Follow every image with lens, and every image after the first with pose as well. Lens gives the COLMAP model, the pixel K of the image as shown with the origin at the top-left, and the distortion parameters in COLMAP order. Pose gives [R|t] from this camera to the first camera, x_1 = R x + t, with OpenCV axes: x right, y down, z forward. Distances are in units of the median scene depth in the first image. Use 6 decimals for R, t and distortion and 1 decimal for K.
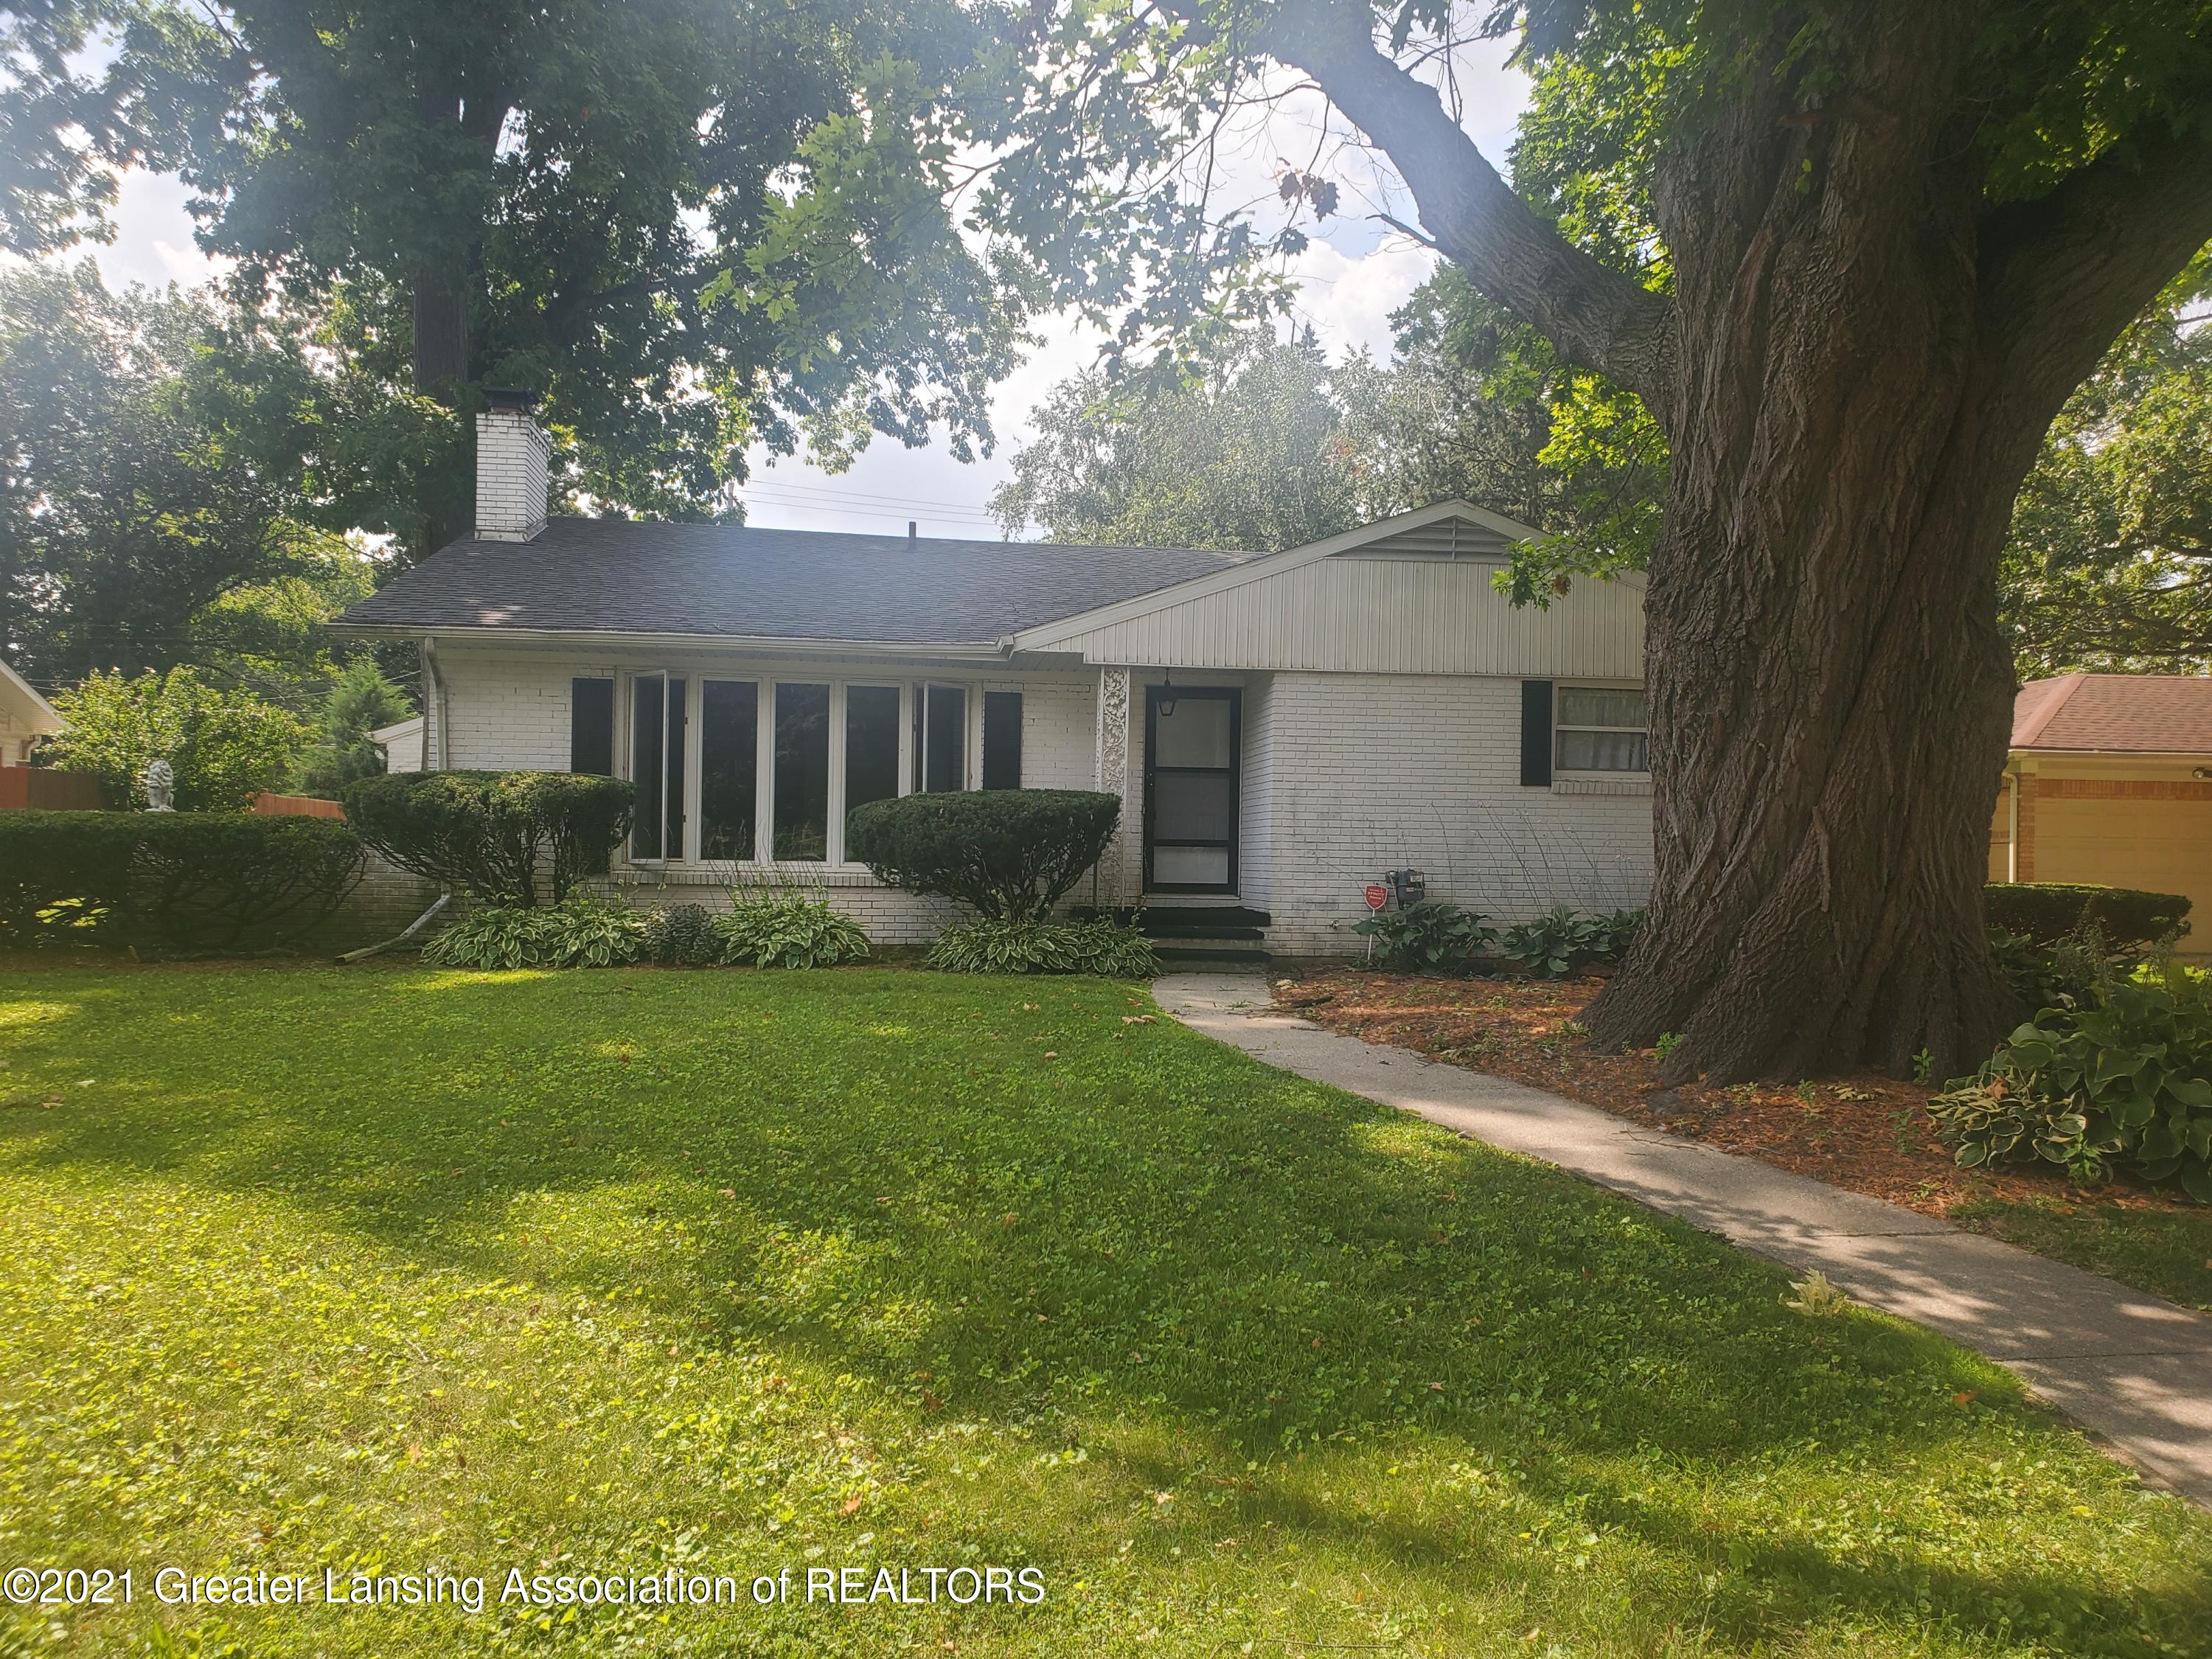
lens RADIAL K [[1678.2, 0, 1106.0], [0, 1678.2, 829.5], [0, 0, 1]] dist [-0.002691, -0.003369]
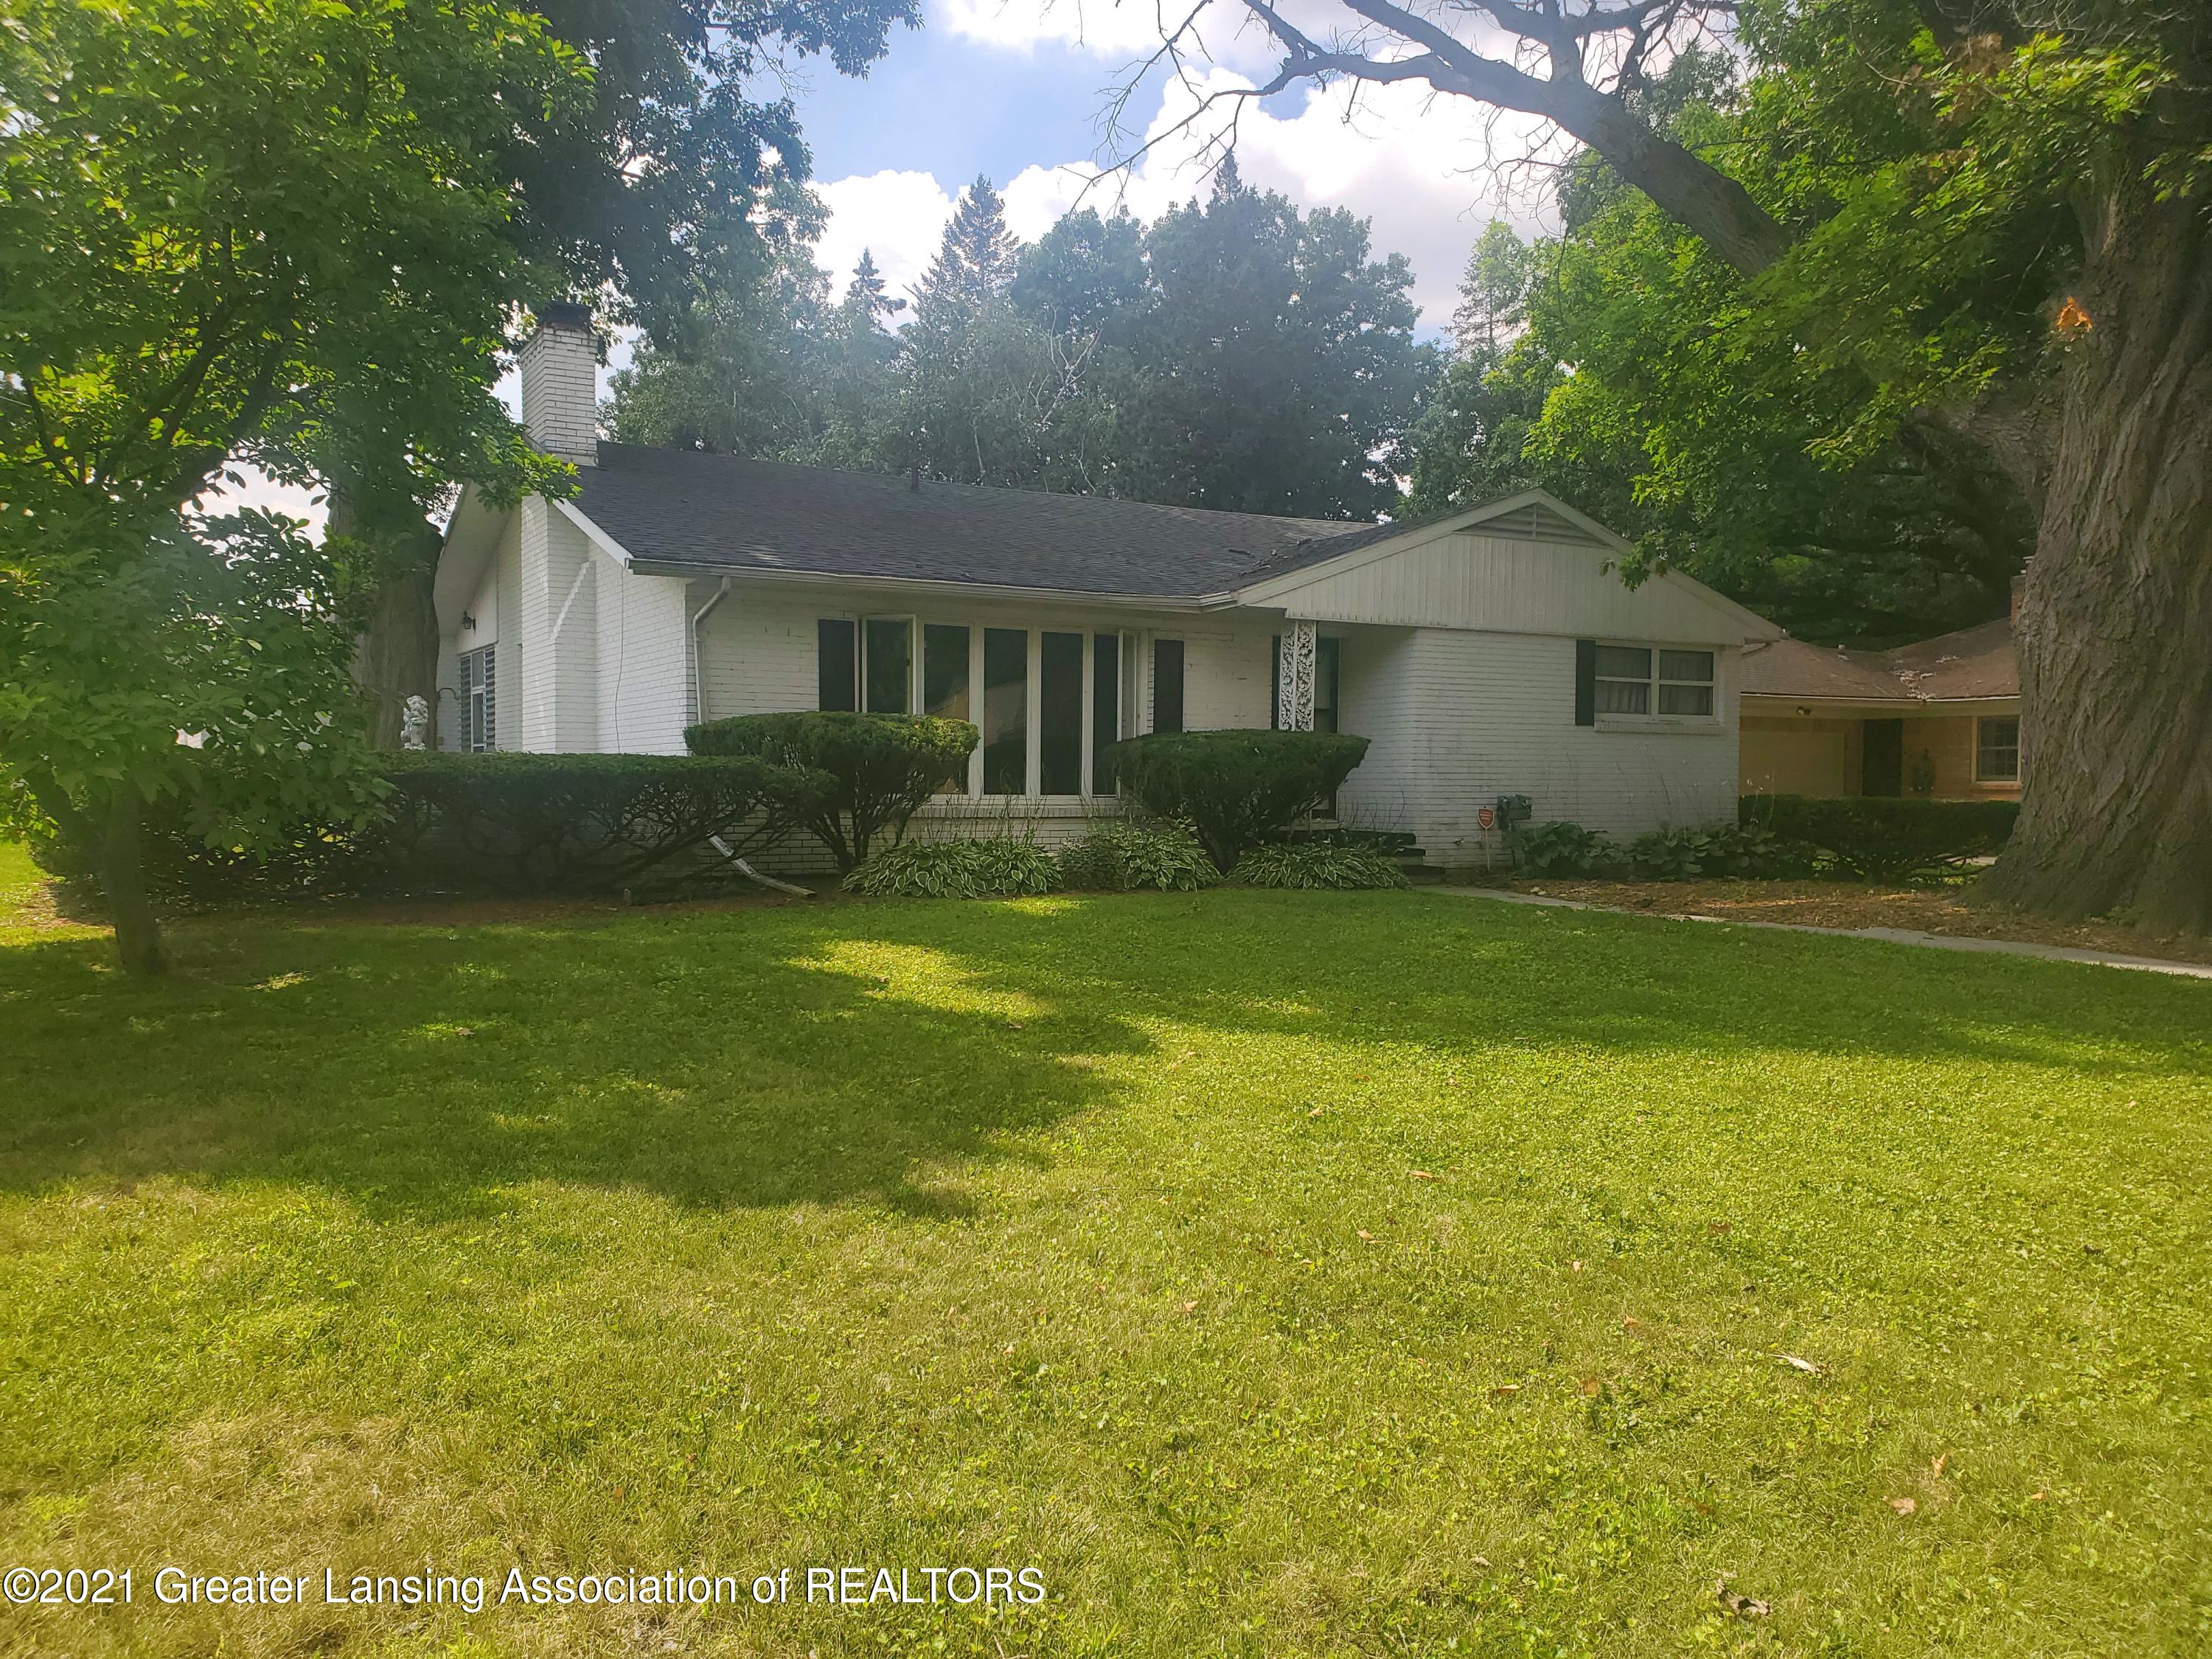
lens RADIAL K [[1673.4, 0, 1106.0], [0, 1673.4, 829.5], [0, 0, 1]] dist [0.000154, 0.005359]
pose [[0.930363, -0.021118, 0.366032, -0.537948], [0.003606, 0.998819, 0.048462, -0.011024], [-0.366623, -0.043767, 0.929340, -0.019258]]
